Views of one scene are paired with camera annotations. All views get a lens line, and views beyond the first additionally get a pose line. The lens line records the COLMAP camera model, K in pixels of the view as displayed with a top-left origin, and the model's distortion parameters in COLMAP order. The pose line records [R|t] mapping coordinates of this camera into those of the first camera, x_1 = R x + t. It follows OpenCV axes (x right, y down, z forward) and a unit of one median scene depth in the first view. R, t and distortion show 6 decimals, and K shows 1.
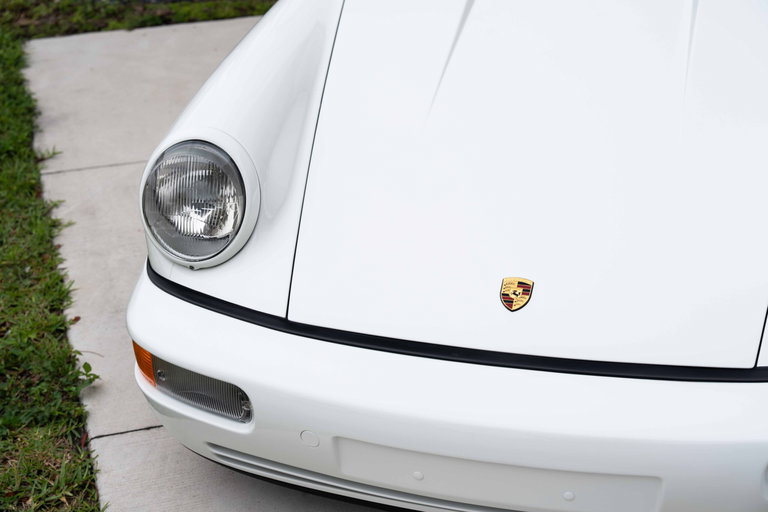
lens RADIAL K [[1177.2, 0, 380.5], [0, 1177.2, 259.6], [0, 0, 1]] dist [-0.019989, 0.000000]
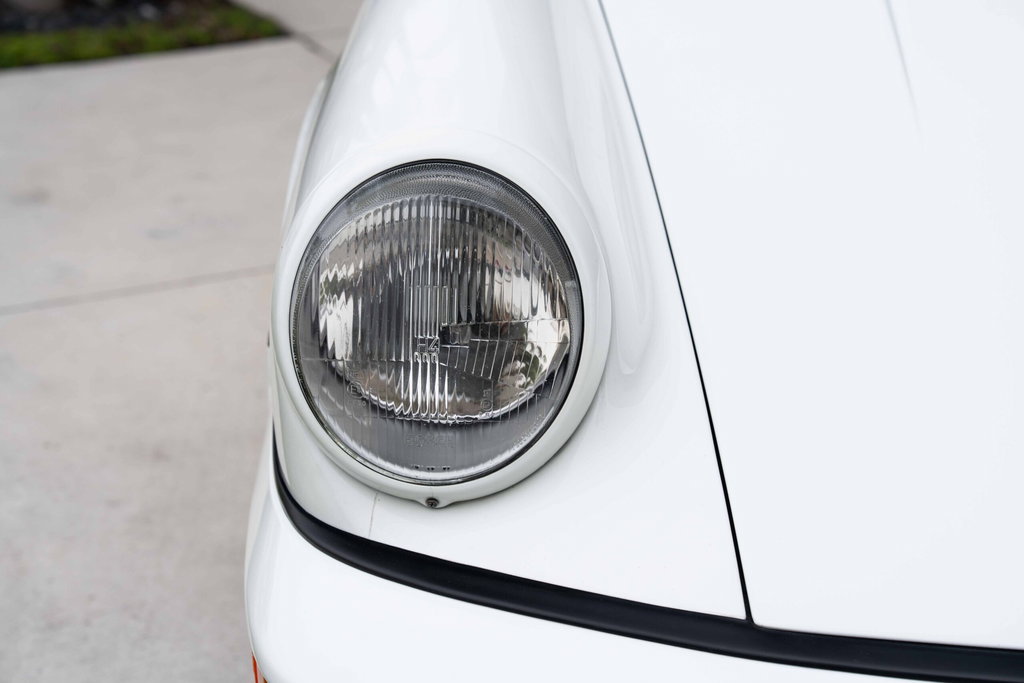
lens RADIAL K [[1761.7, 0, 510.6], [0, 1761.7, 337.8], [0, 0, 1]] dist [0.038850, 0.000000]
pose [[0.982989, -0.049870, 0.176762, -0.211999], [0.064863, 0.994676, -0.080076, 0.001121], [-0.171828, 0.090179, 0.980991, 0.396736]]
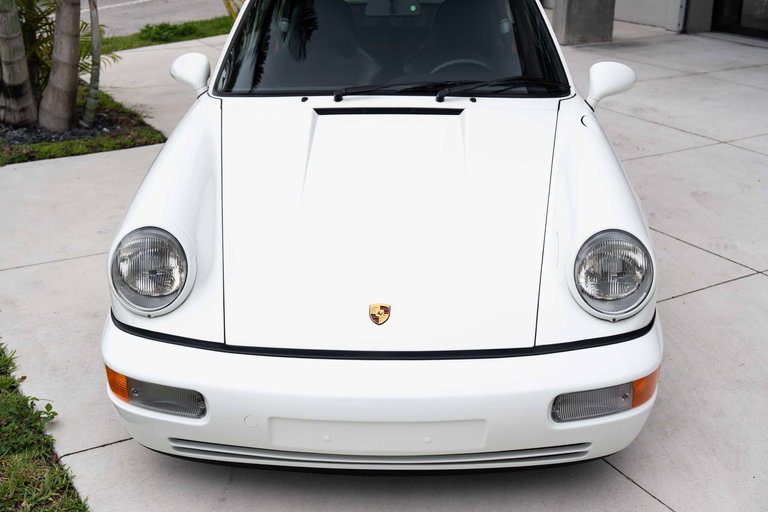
lens RADIAL K [[987.9, 0, 384.7], [0, 987.9, 274.8], [0, 0, 1]] dist [-0.002722, 0.000000]
pose [[0.972908, -0.059906, 0.223294, -0.133723], [0.078007, 0.994266, -0.073140, 0.060578], [-0.217633, 0.088577, 0.972003, -0.205981]]
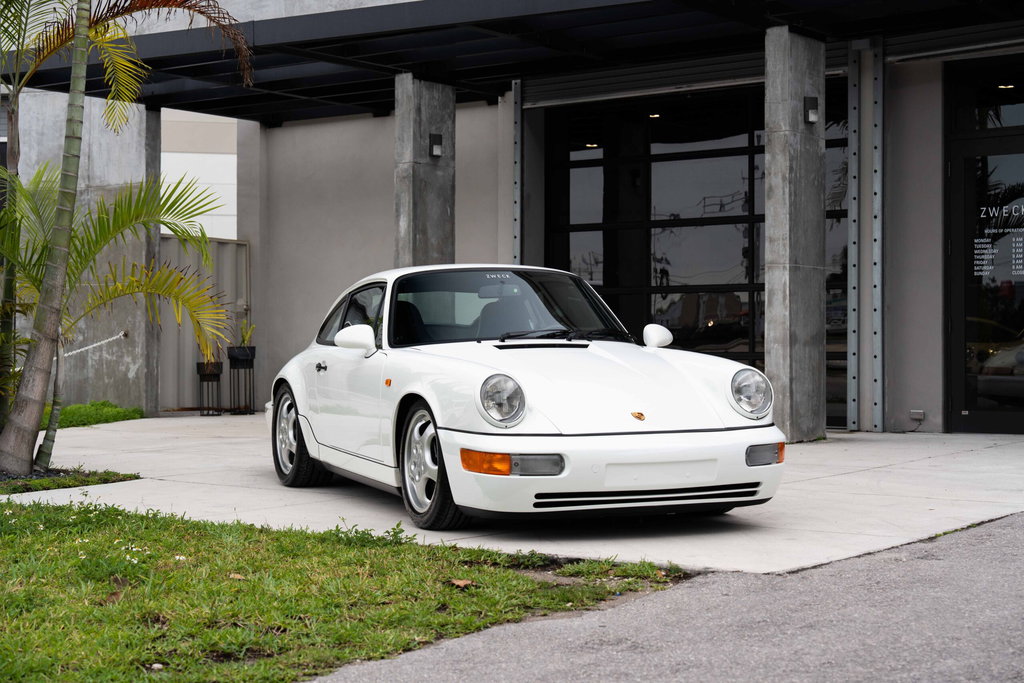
lens RADIAL K [[1740.6, 0, 511.5], [0, 1740.6, 343.8], [0, 0, 1]] dist [-0.082839, 0.000000]
pose [[0.801789, 0.009262, 0.597536, -1.984334], [0.254711, 0.899216, -0.355716, 0.973706], [-0.540609, 0.437408, 0.718622, -1.377231]]
